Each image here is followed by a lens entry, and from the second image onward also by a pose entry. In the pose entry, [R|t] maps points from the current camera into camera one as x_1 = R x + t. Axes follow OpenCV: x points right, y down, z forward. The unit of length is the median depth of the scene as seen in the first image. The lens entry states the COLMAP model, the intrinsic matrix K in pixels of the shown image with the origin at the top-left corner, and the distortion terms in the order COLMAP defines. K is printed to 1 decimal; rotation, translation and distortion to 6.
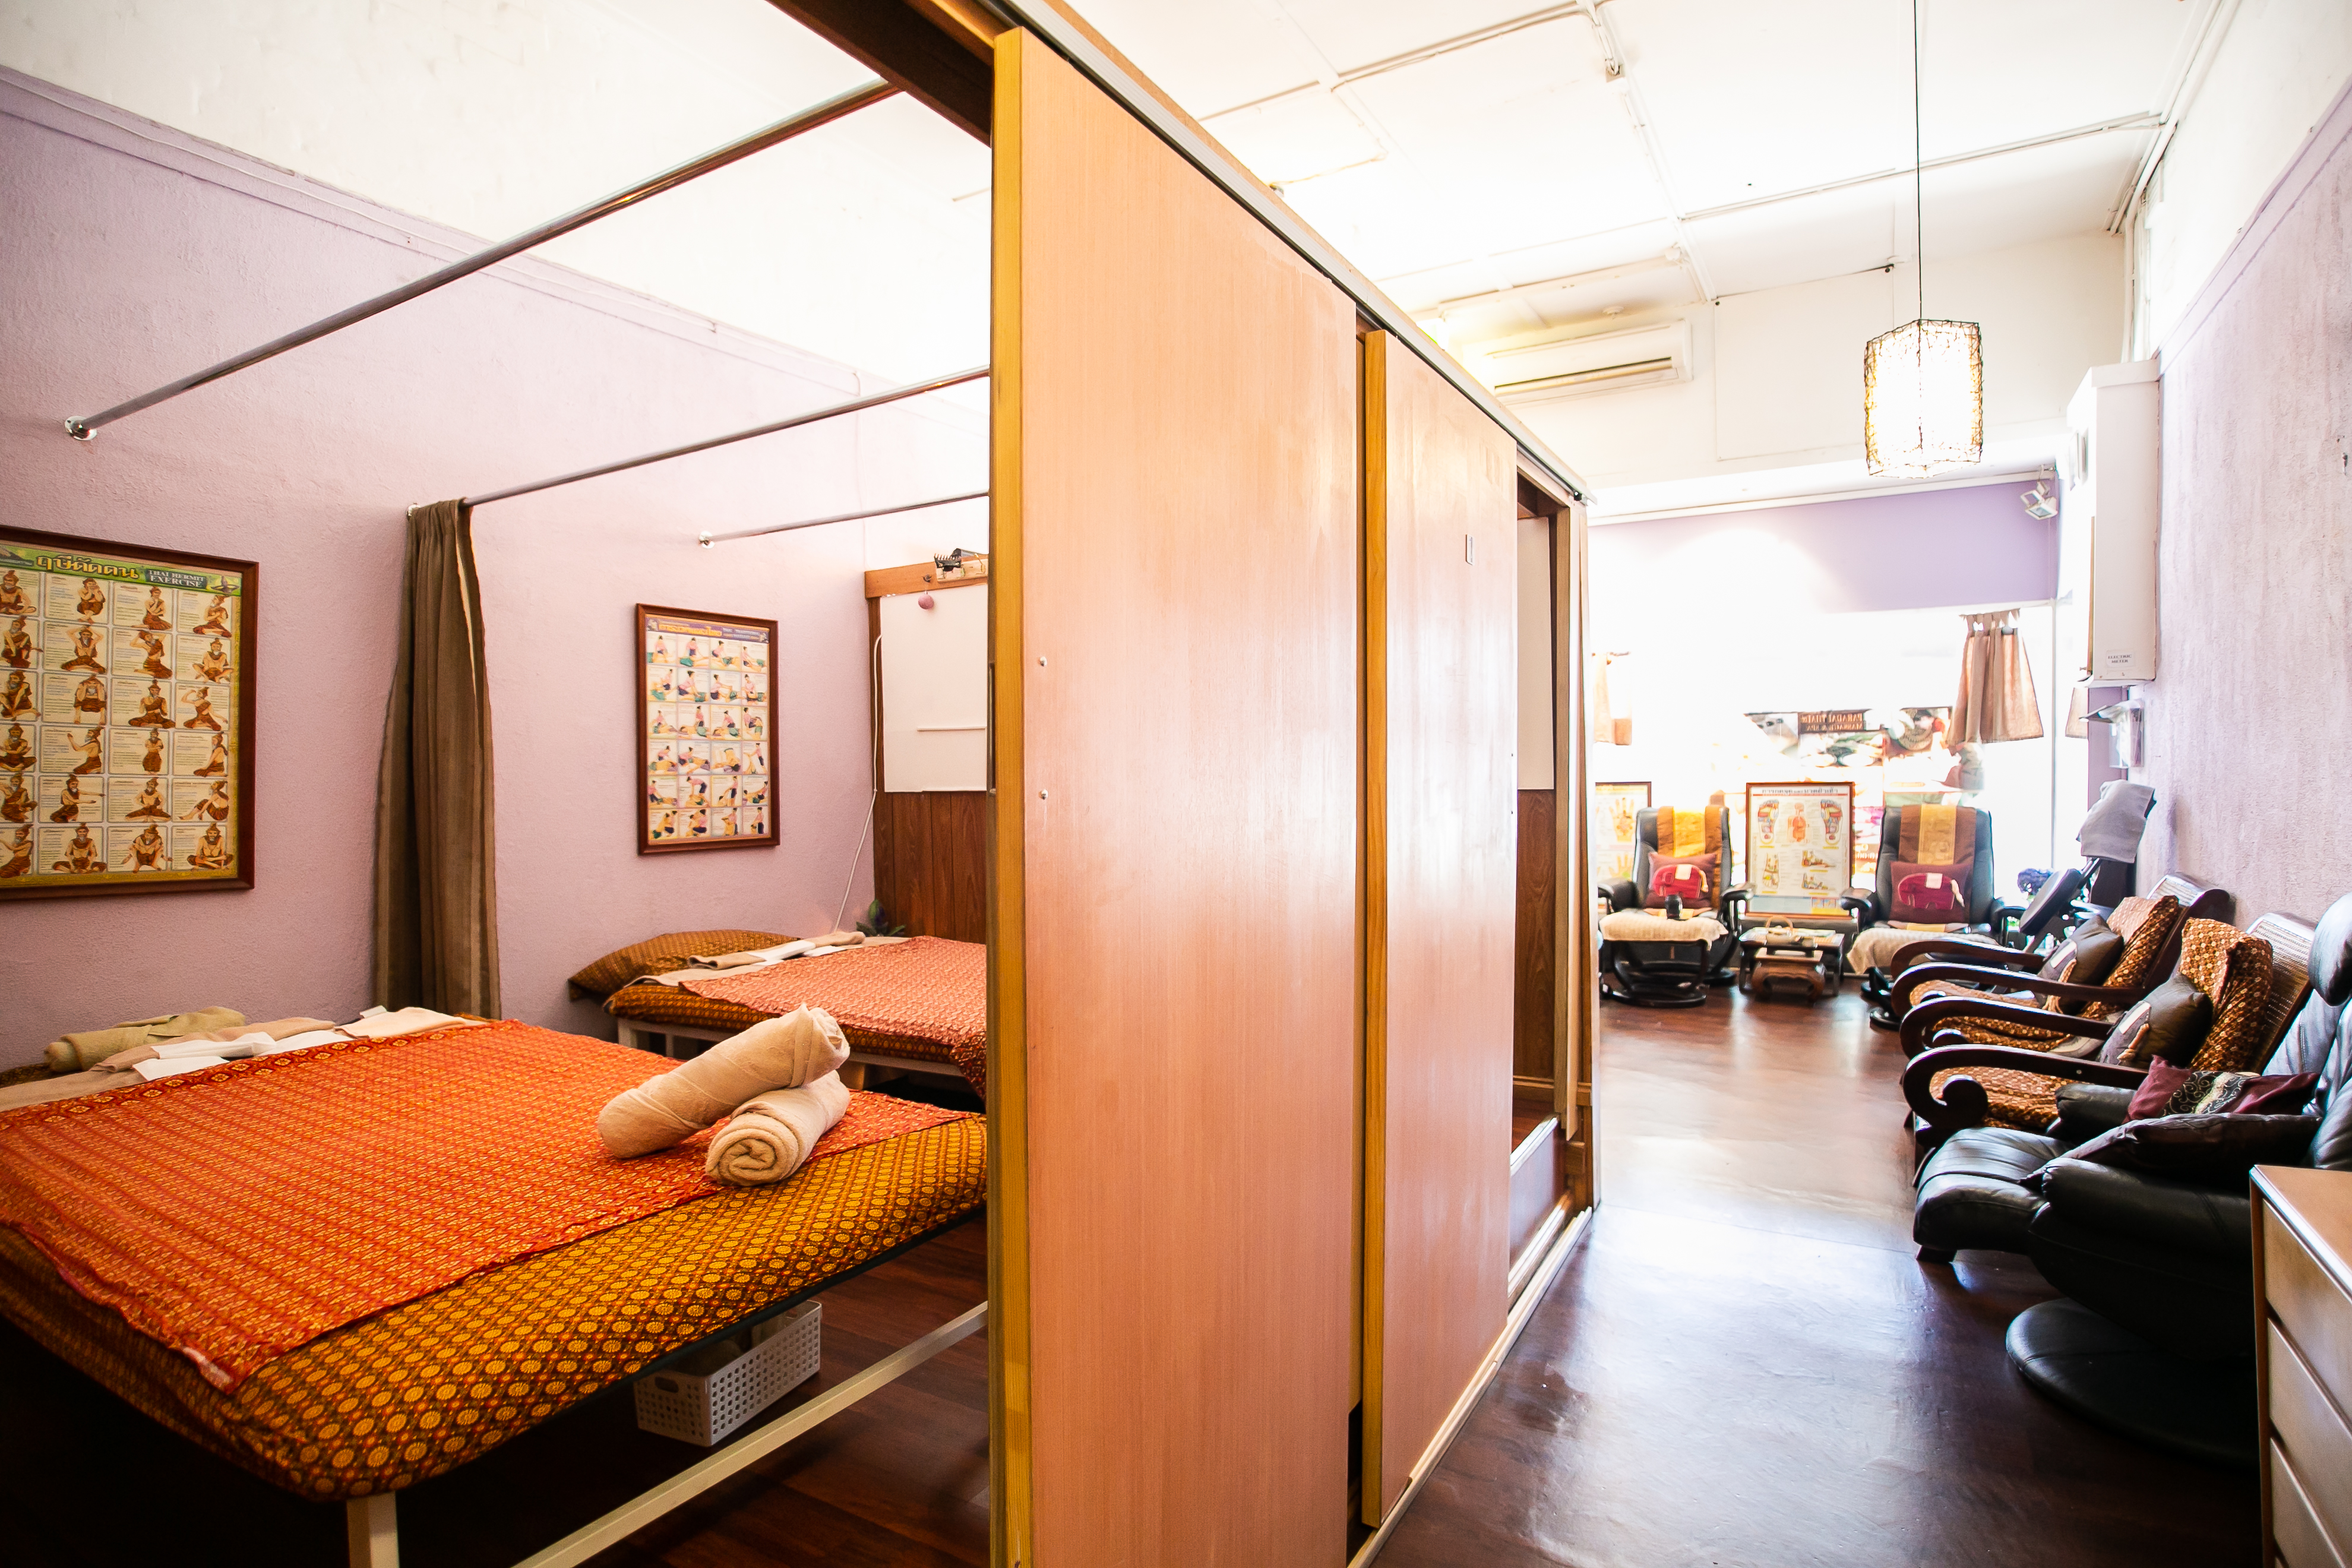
lens RADIAL K [[1174.5, 0, 1136.7], [0, 1174.5, 802.6], [0, 0, 1]] dist [-0.027879, 0.017575]
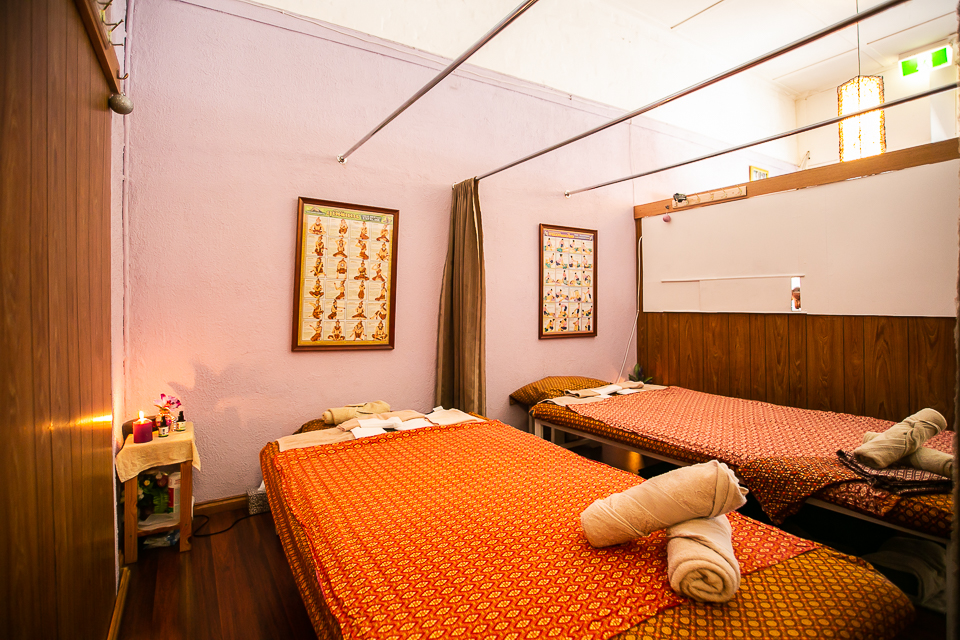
lens RADIAL K [[475.8, 0, 479.5], [0, 475.8, 299.1], [0, 0, 1]] dist [0.000173, 0.000042]
pose [[0.897987, 0.007444, -0.439958, -0.170713], [-0.021515, 0.999404, -0.027005, -0.003788], [0.439495, 0.033716, 0.897612, 0.196888]]
